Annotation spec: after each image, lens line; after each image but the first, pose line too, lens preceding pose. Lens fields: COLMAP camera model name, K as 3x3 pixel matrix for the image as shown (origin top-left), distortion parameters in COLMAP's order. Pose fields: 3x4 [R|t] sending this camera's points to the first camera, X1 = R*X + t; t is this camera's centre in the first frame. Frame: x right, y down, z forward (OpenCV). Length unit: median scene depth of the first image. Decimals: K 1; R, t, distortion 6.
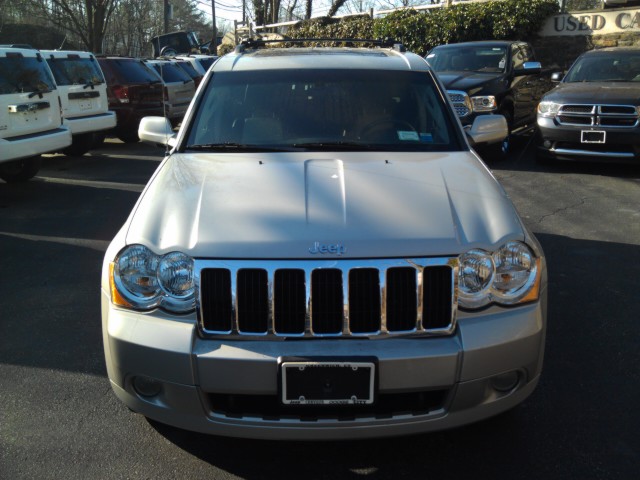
lens RADIAL K [[693.3, 0, 320.4], [0, 693.3, 245.1], [0, 0, 1]] dist [0.008604, 0.000000]
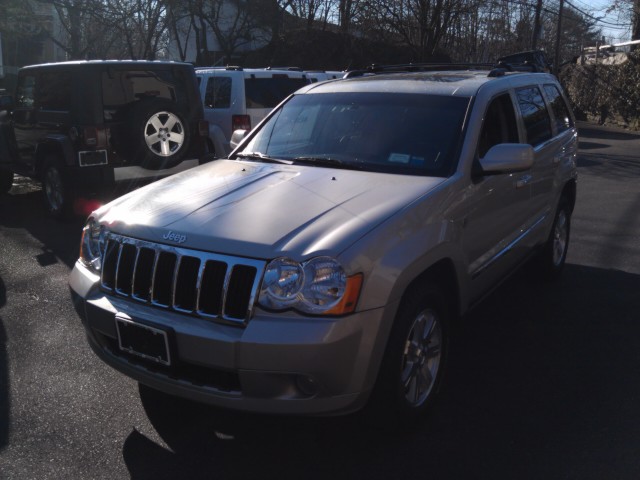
lens RADIAL K [[693.3, 0, 320.9], [0, 693.3, 235.5], [0, 0, 1]] dist [0.008604, 0.000000]
pose [[0.820423, 0.133822, -0.555875, 0.881742], [-0.154495, 0.987945, 0.009817, -0.048374], [0.550488, 0.077826, 0.831208, 0.105800]]
